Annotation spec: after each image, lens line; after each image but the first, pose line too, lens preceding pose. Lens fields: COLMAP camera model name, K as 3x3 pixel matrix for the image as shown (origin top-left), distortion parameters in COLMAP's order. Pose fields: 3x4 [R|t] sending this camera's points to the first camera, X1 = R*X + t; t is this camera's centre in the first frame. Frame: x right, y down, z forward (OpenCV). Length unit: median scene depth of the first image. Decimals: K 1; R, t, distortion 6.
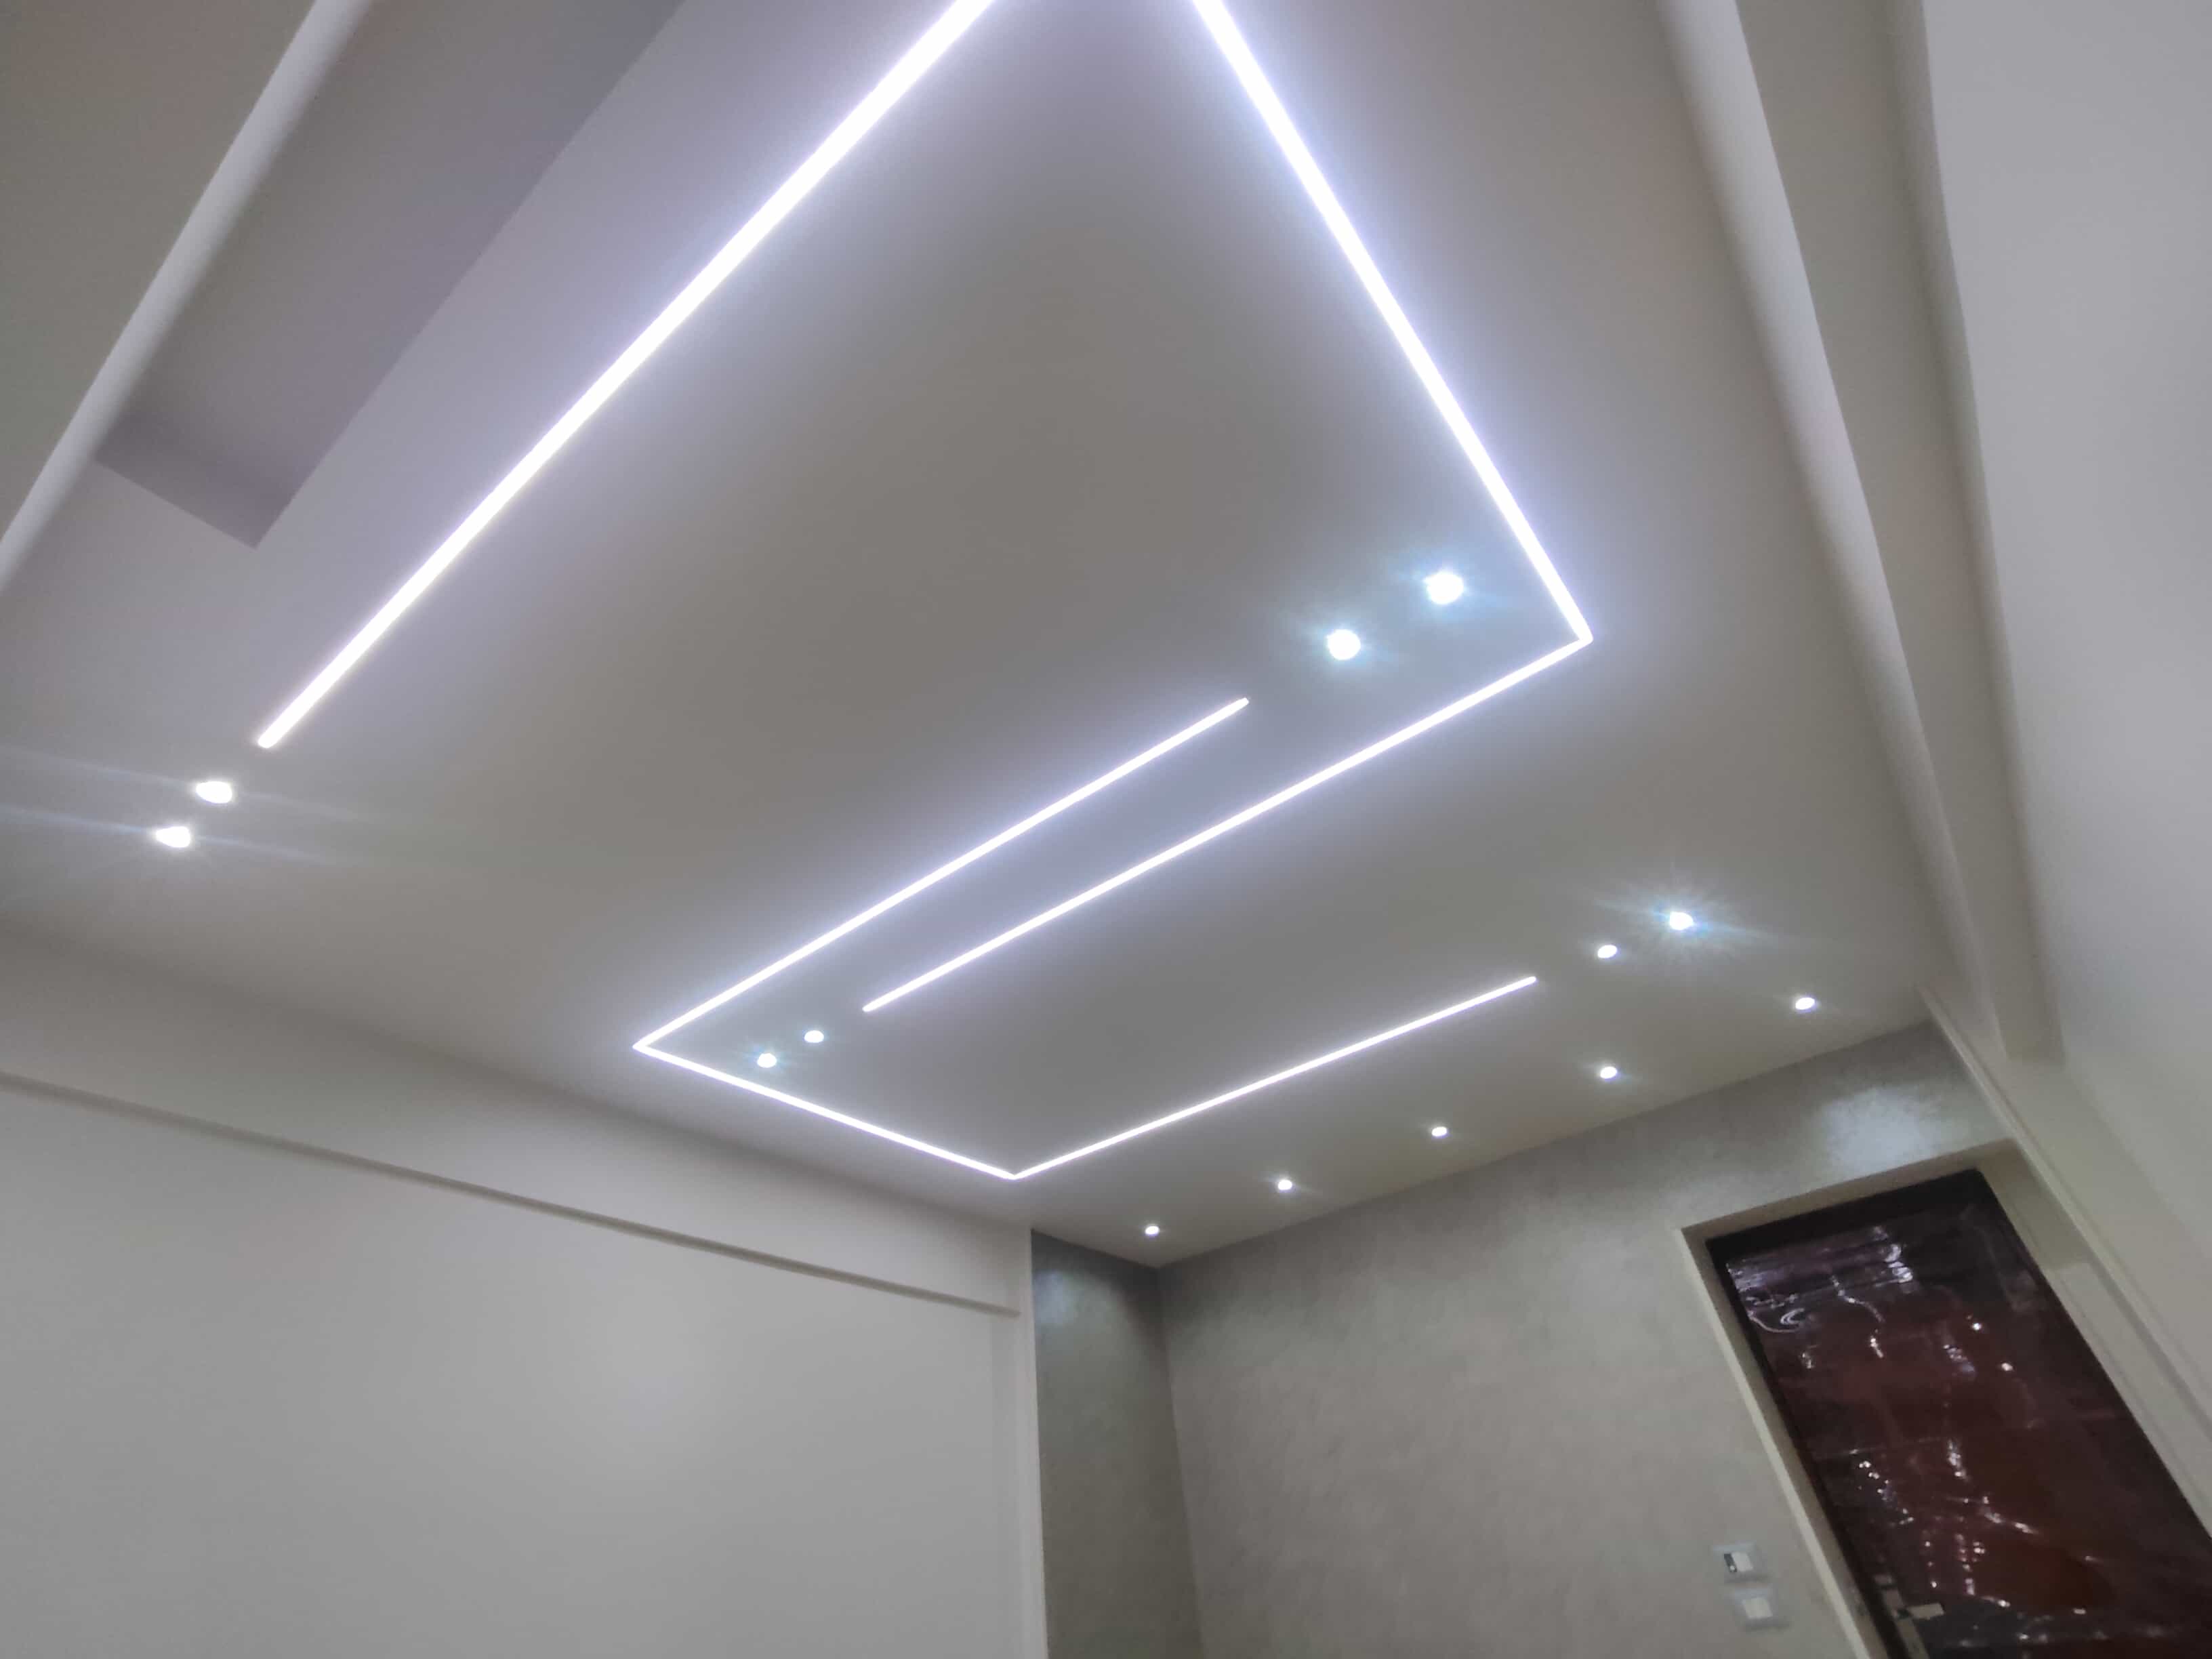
lens RADIAL K [[1028.7, 0, 1097.1], [0, 1028.7, 841.0], [0, 0, 1]] dist [-0.009237, 0.006250]
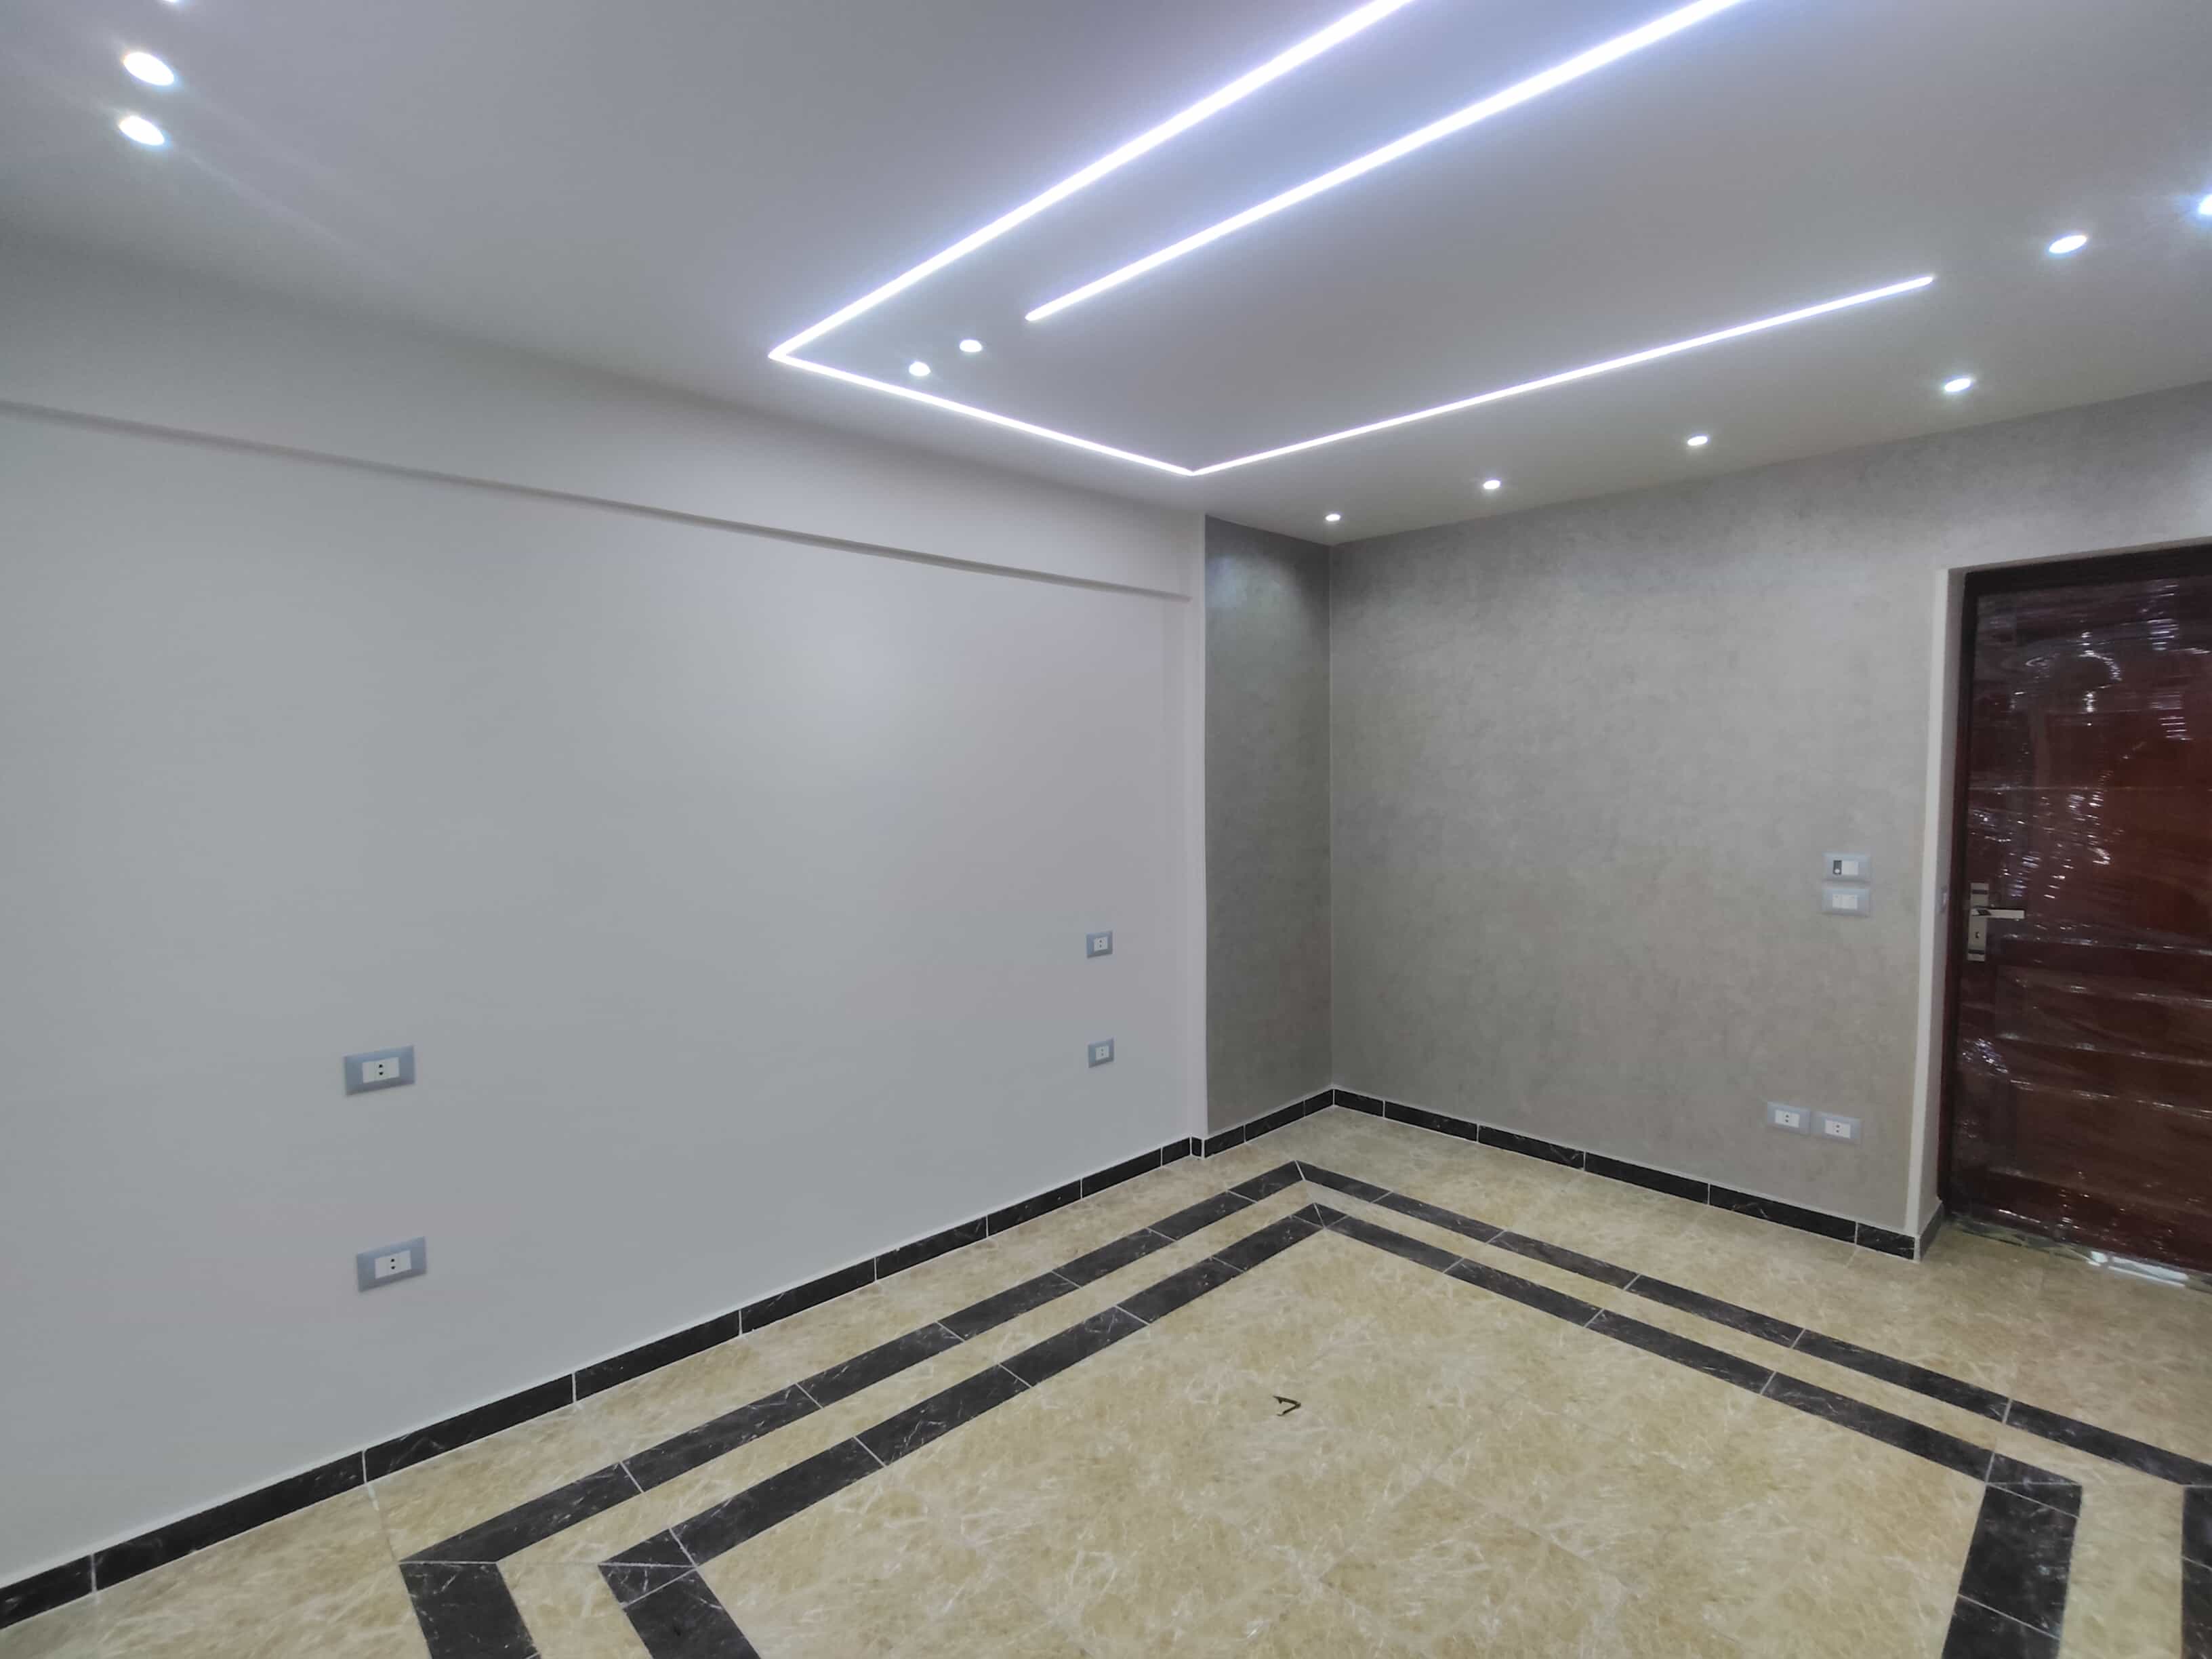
lens RADIAL K [[1028.7, 0, 1099.1], [0, 1028.7, 839.9], [0, 0, 1]] dist [-0.009237, 0.006250]
pose [[0.990257, 0.079518, -0.114317, -0.035632], [0.020494, 0.728768, 0.684454, -0.073711], [0.137737, -0.680128, 0.720038, 0.112707]]
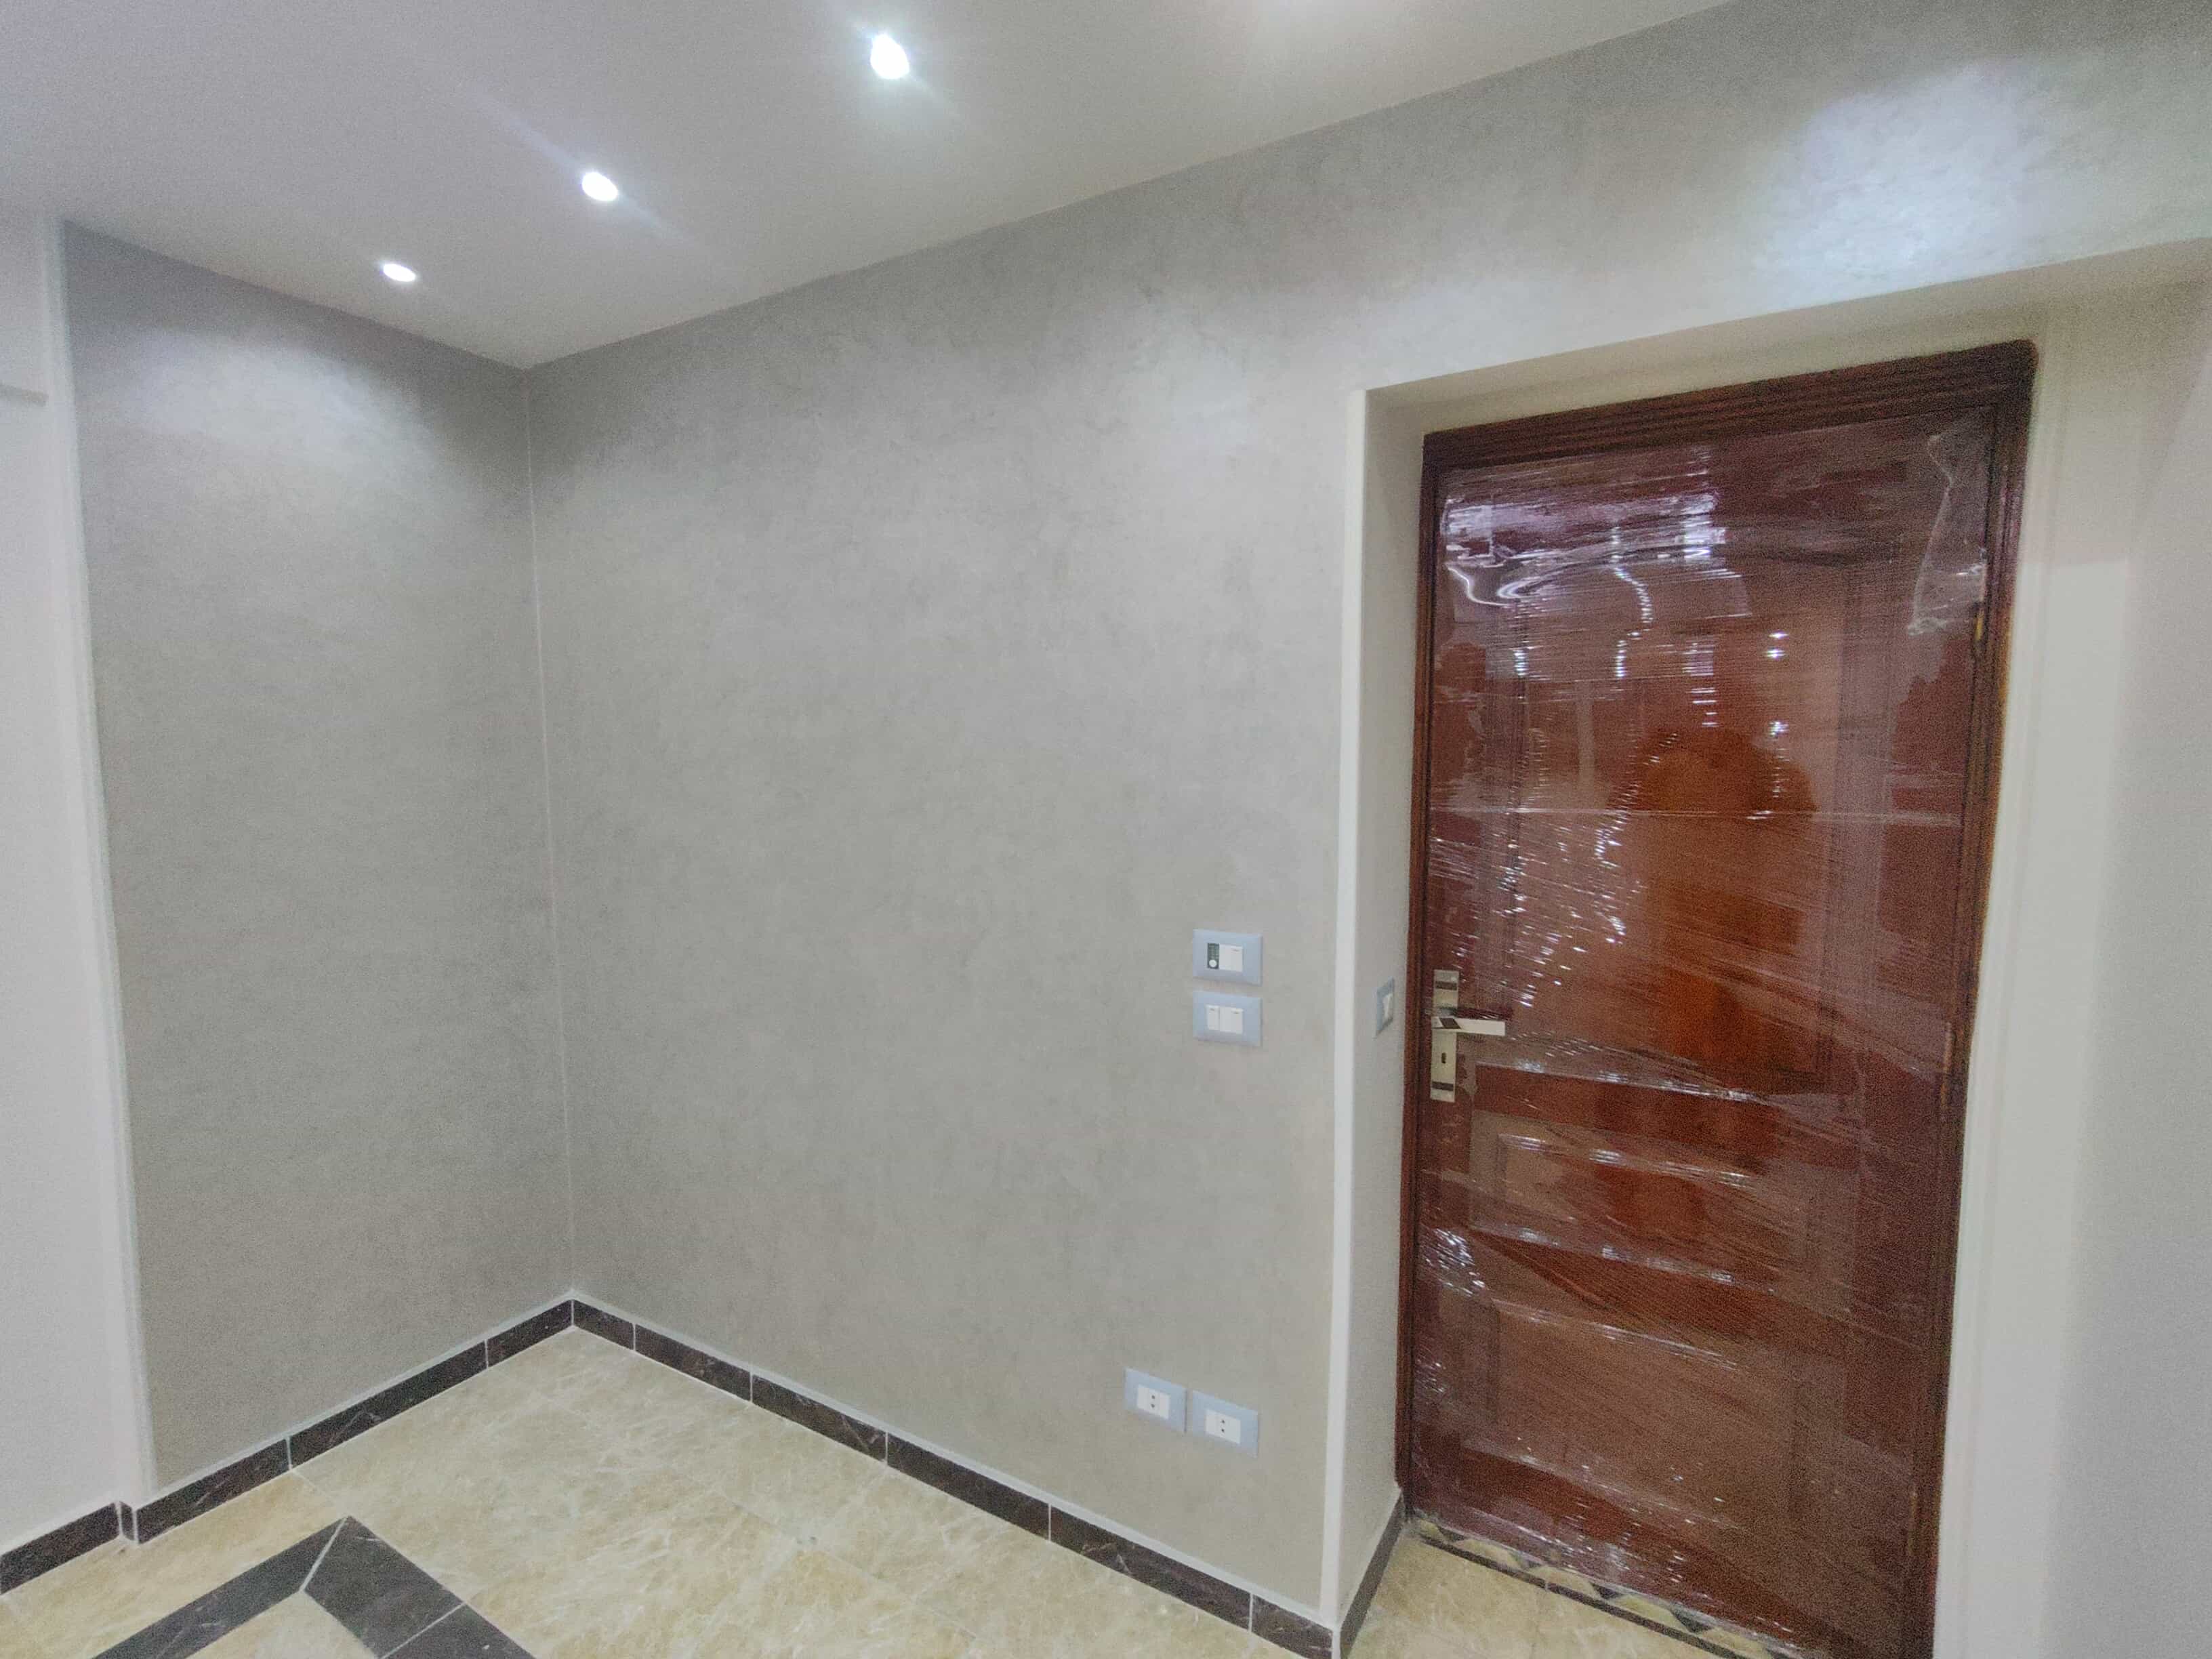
lens RADIAL K [[1028.7, 0, 1094.3], [0, 1028.7, 840.8], [0, 0, 1]] dist [-0.009237, 0.006250]
pose [[0.984339, 0.071478, 0.161143, 0.409281], [-0.162665, 0.720598, 0.674002, 0.245579], [-0.067943, -0.689659, 0.720940, 0.567449]]
